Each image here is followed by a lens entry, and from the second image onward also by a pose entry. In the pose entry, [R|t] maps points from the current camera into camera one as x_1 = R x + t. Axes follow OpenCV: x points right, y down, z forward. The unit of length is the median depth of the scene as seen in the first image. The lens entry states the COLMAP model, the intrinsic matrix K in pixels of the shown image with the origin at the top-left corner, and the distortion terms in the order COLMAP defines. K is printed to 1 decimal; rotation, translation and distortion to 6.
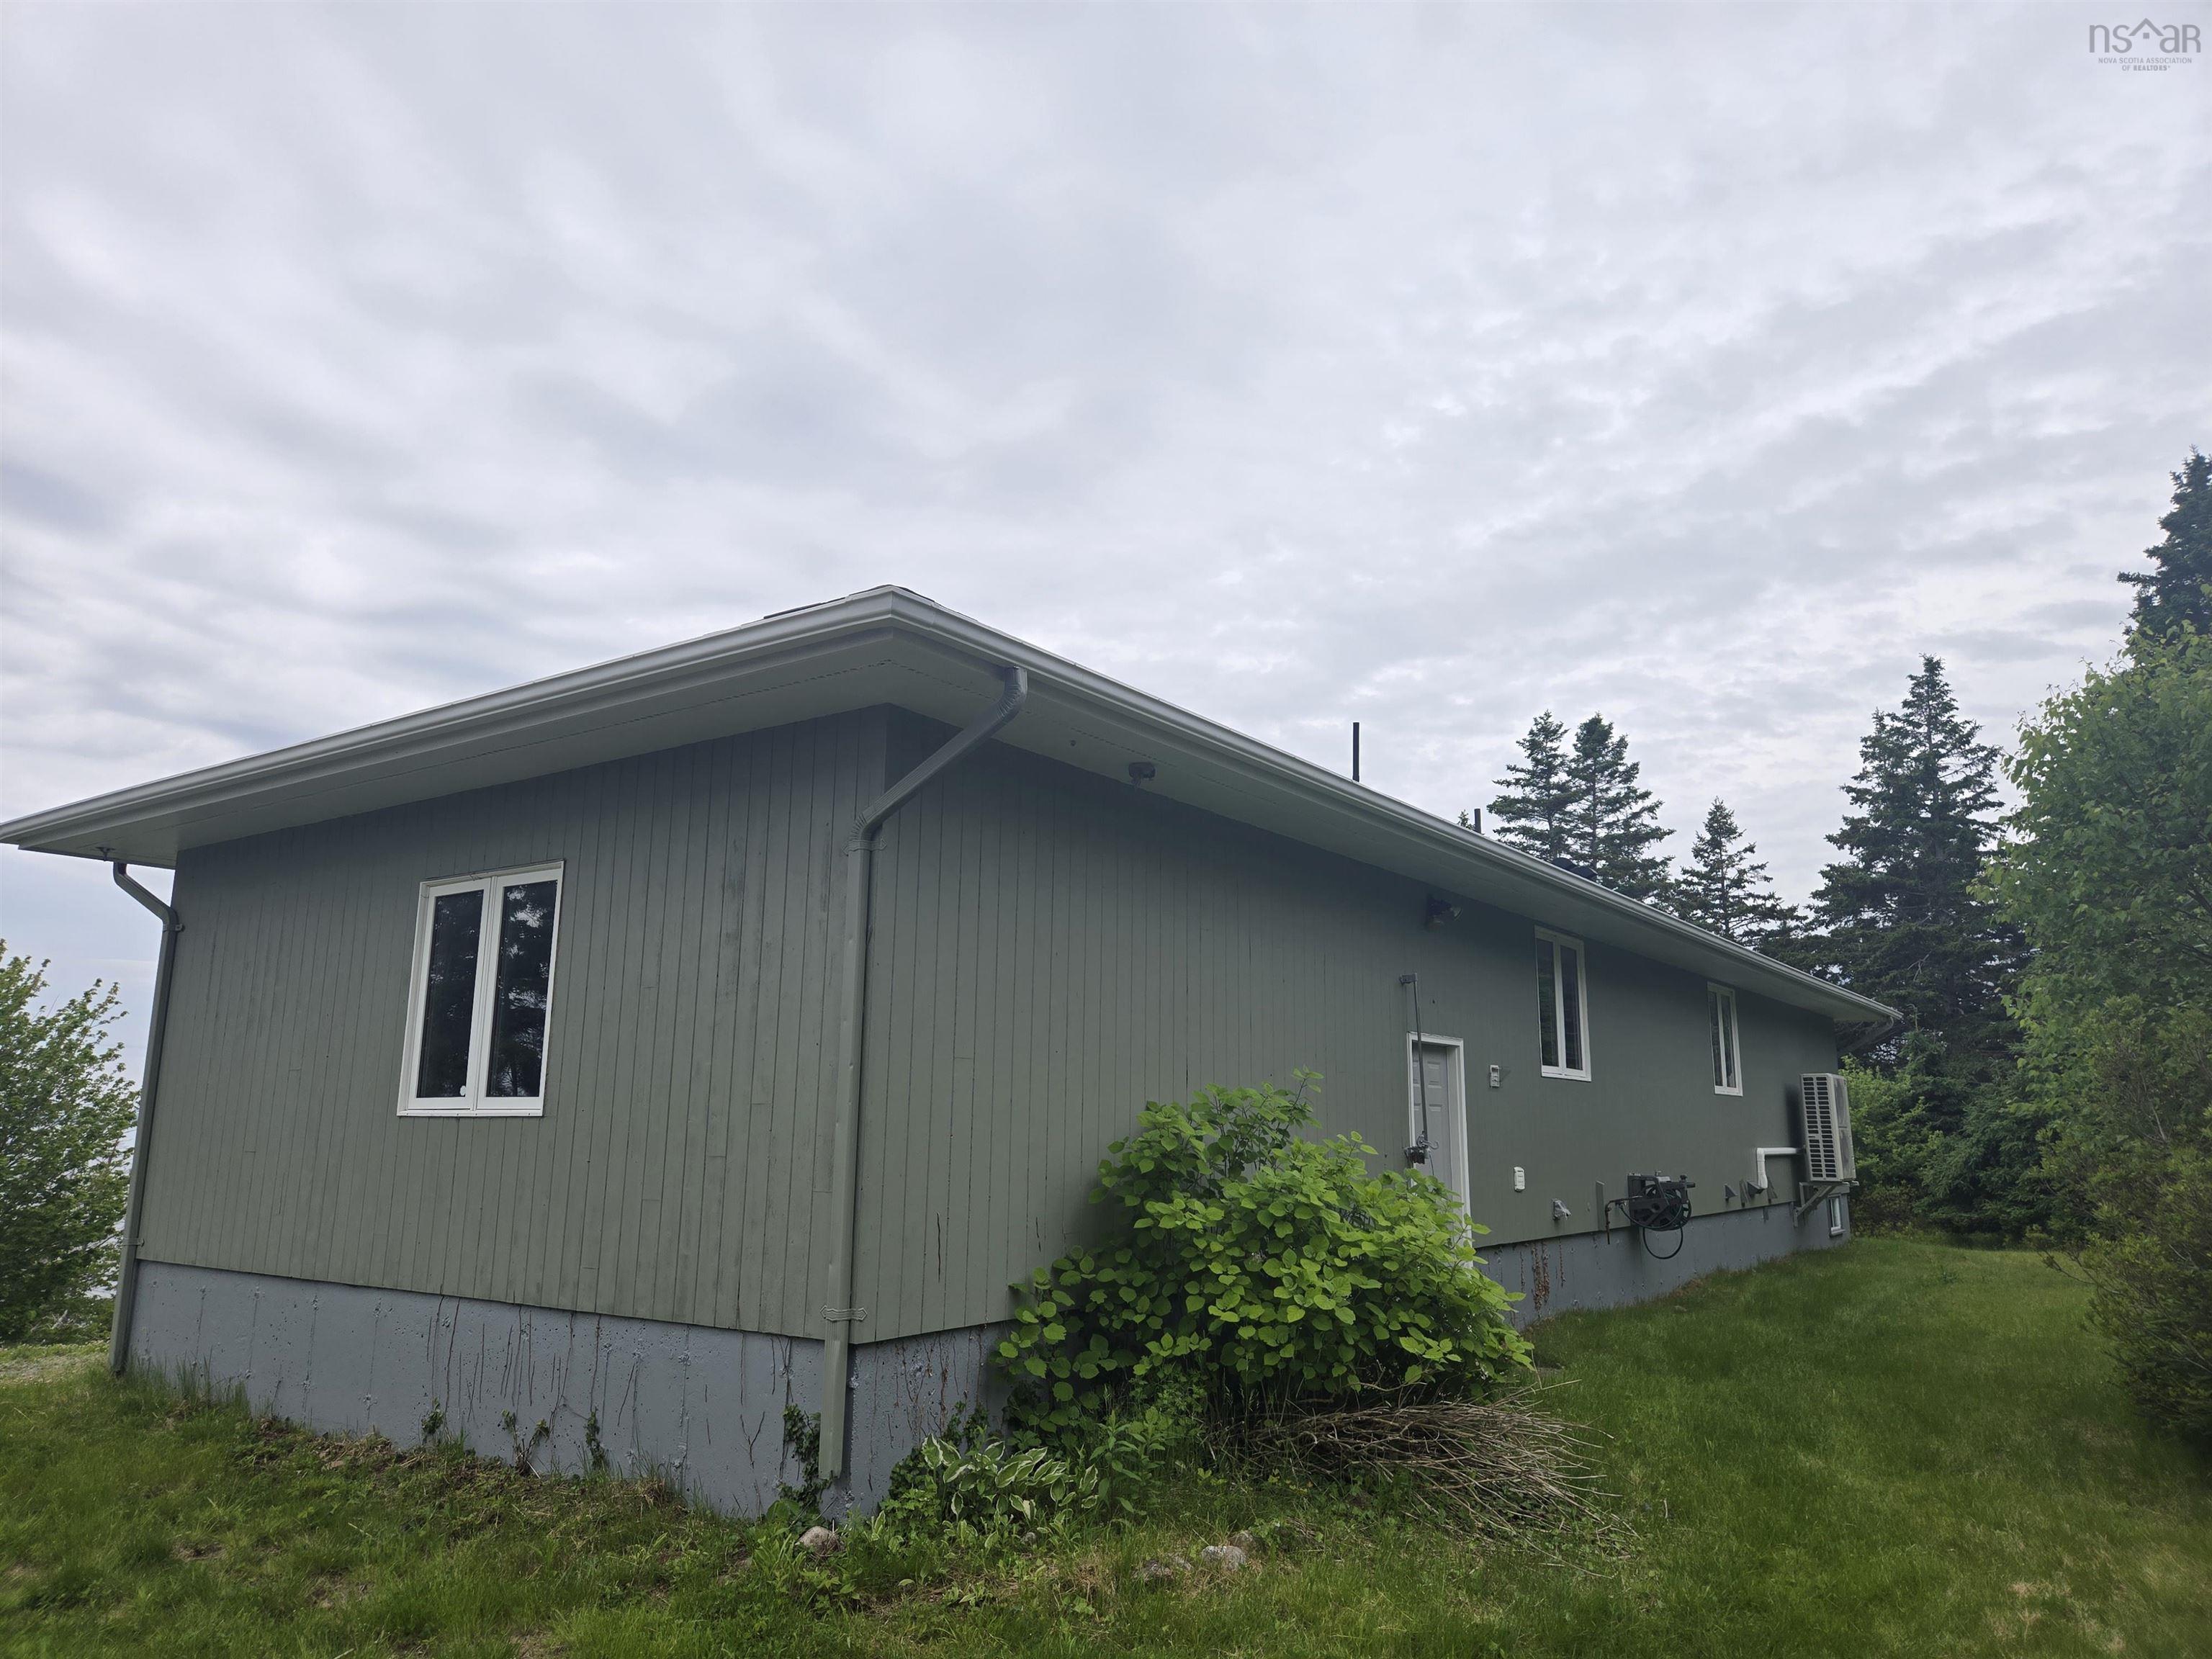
lens RADIAL K [[1472.5, 0, 1098.5], [0, 1472.5, 835.8], [0, 0, 1]] dist [0.094672, -0.082853]
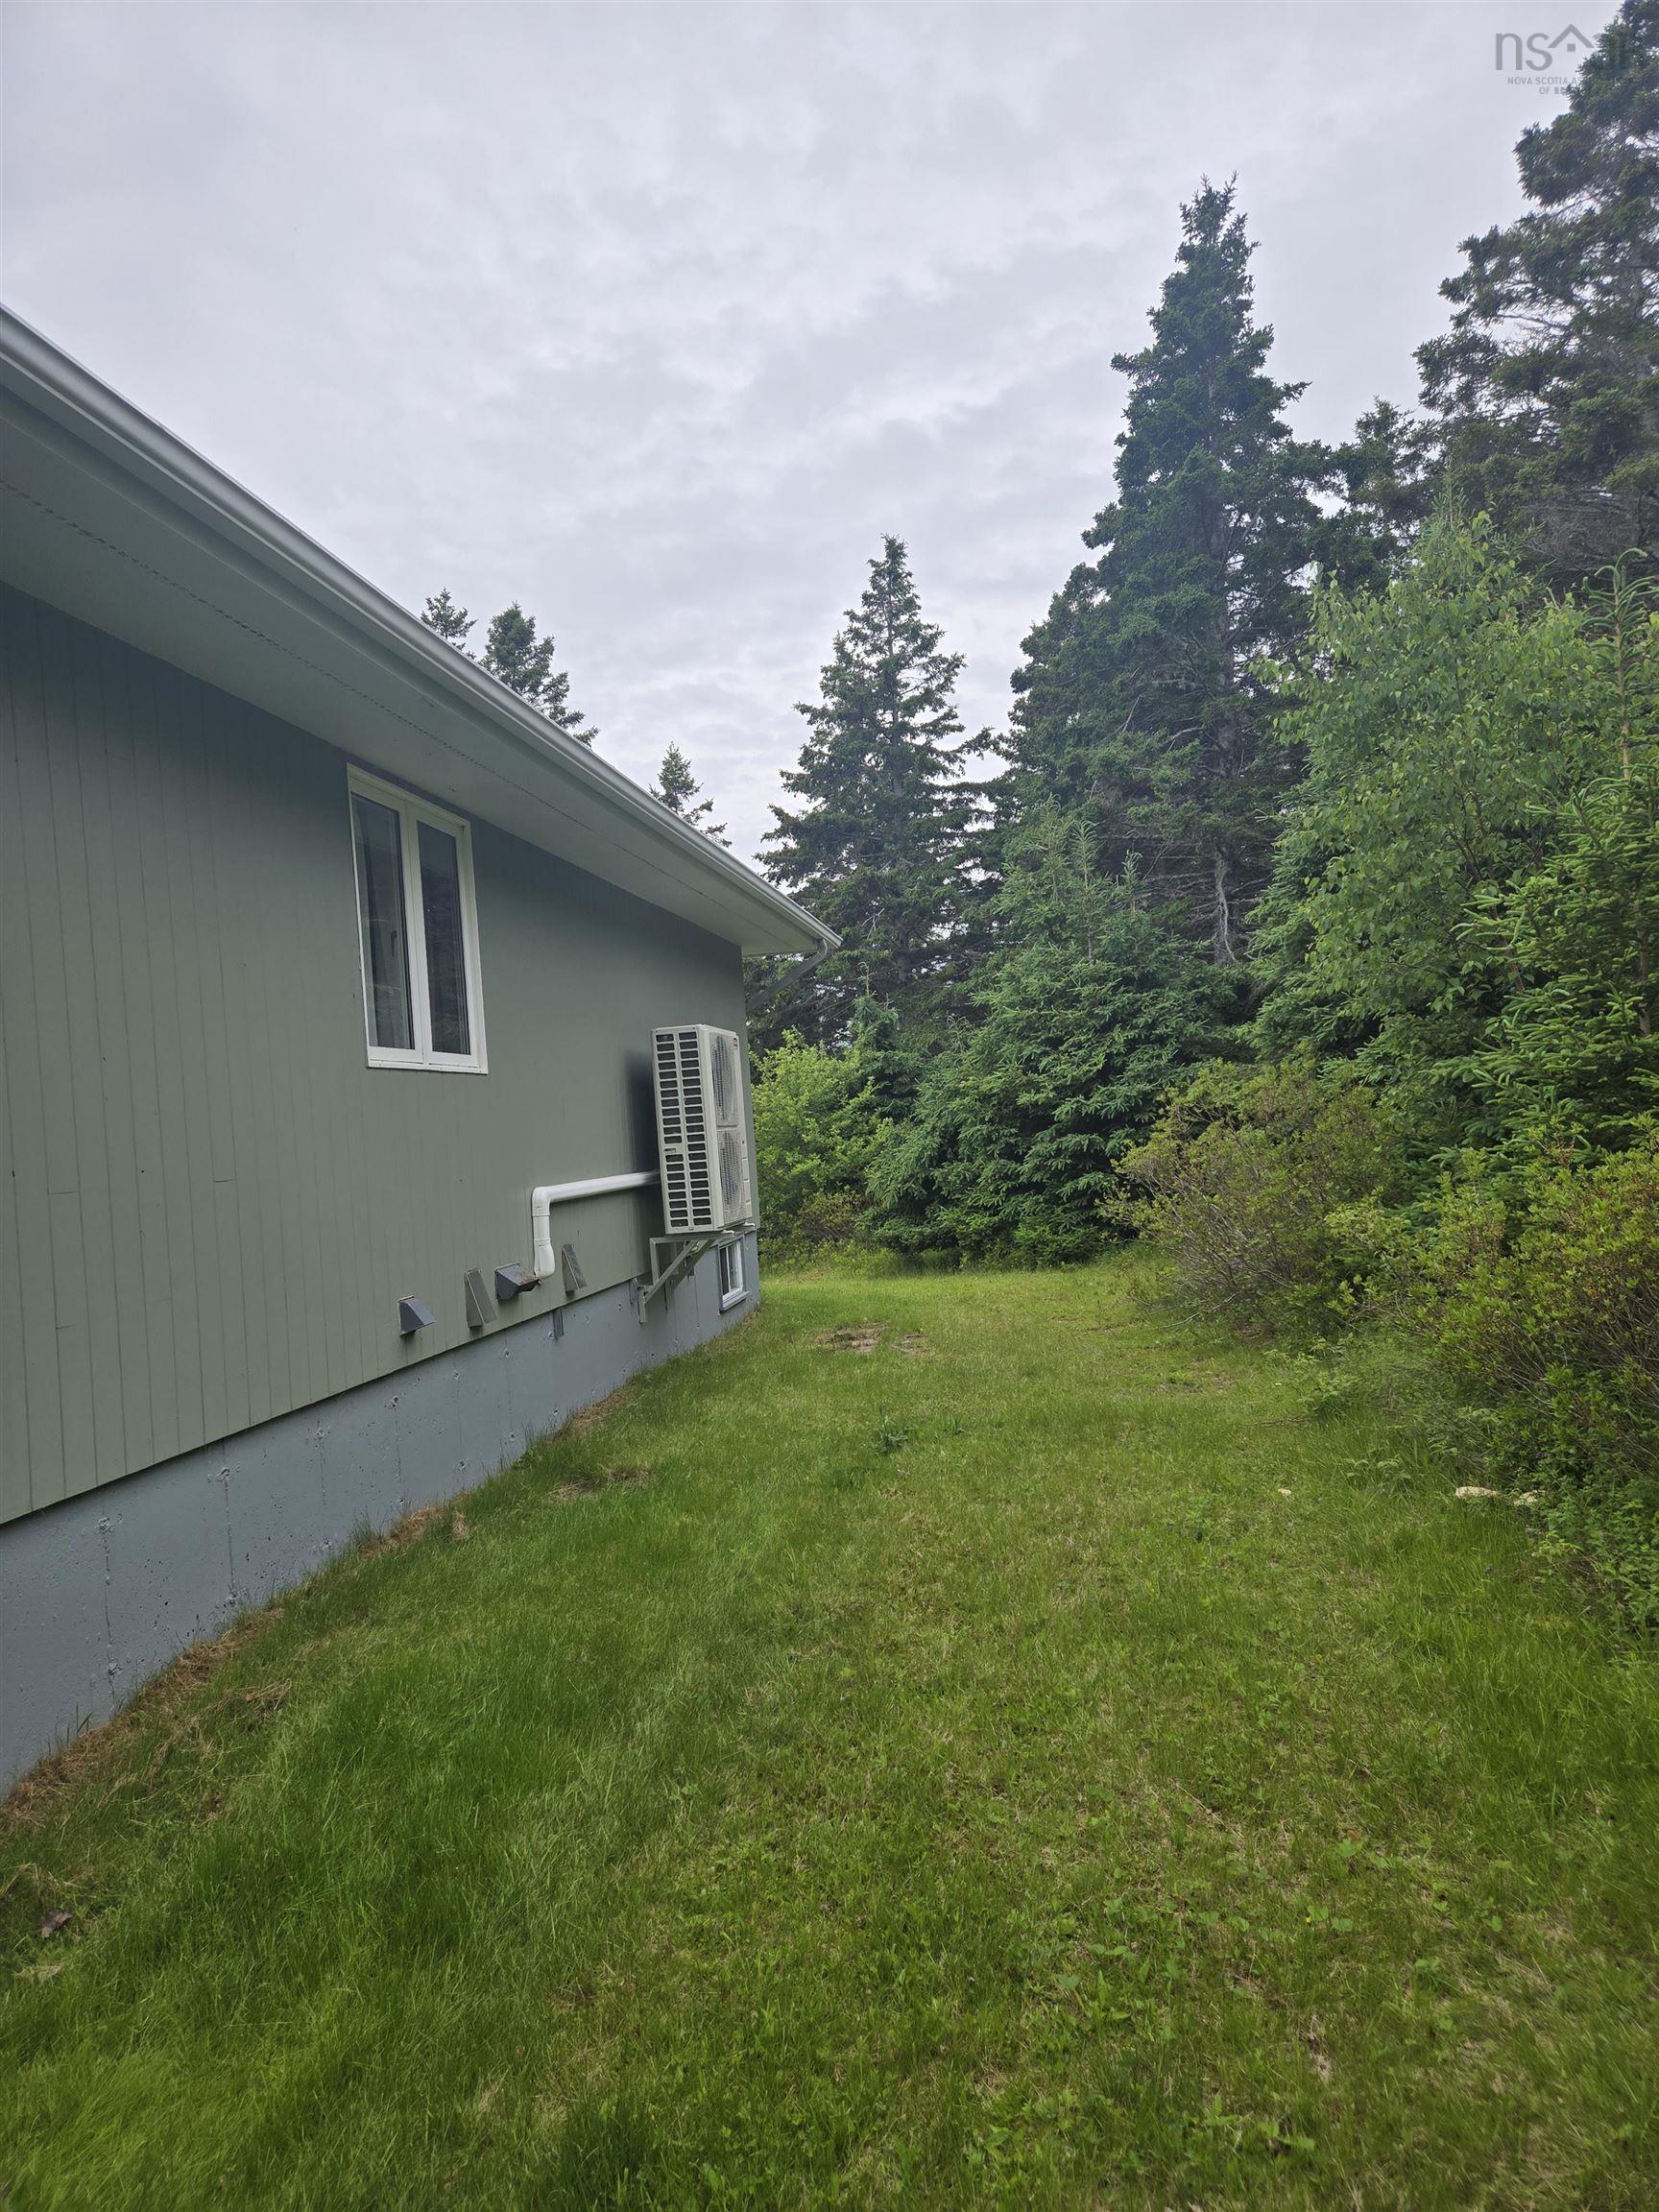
lens RADIAL K [[1472.5, 0, 830.8], [0, 1472.5, 1152.1], [0, 0, 1]] dist [0.094672, -0.082853]
pose [[0.893537, -0.077309, 0.442283, 0.190106], [-0.010451, 0.981217, 0.192625, 0.065648], [-0.448867, -0.176740, 0.875946, 0.337961]]
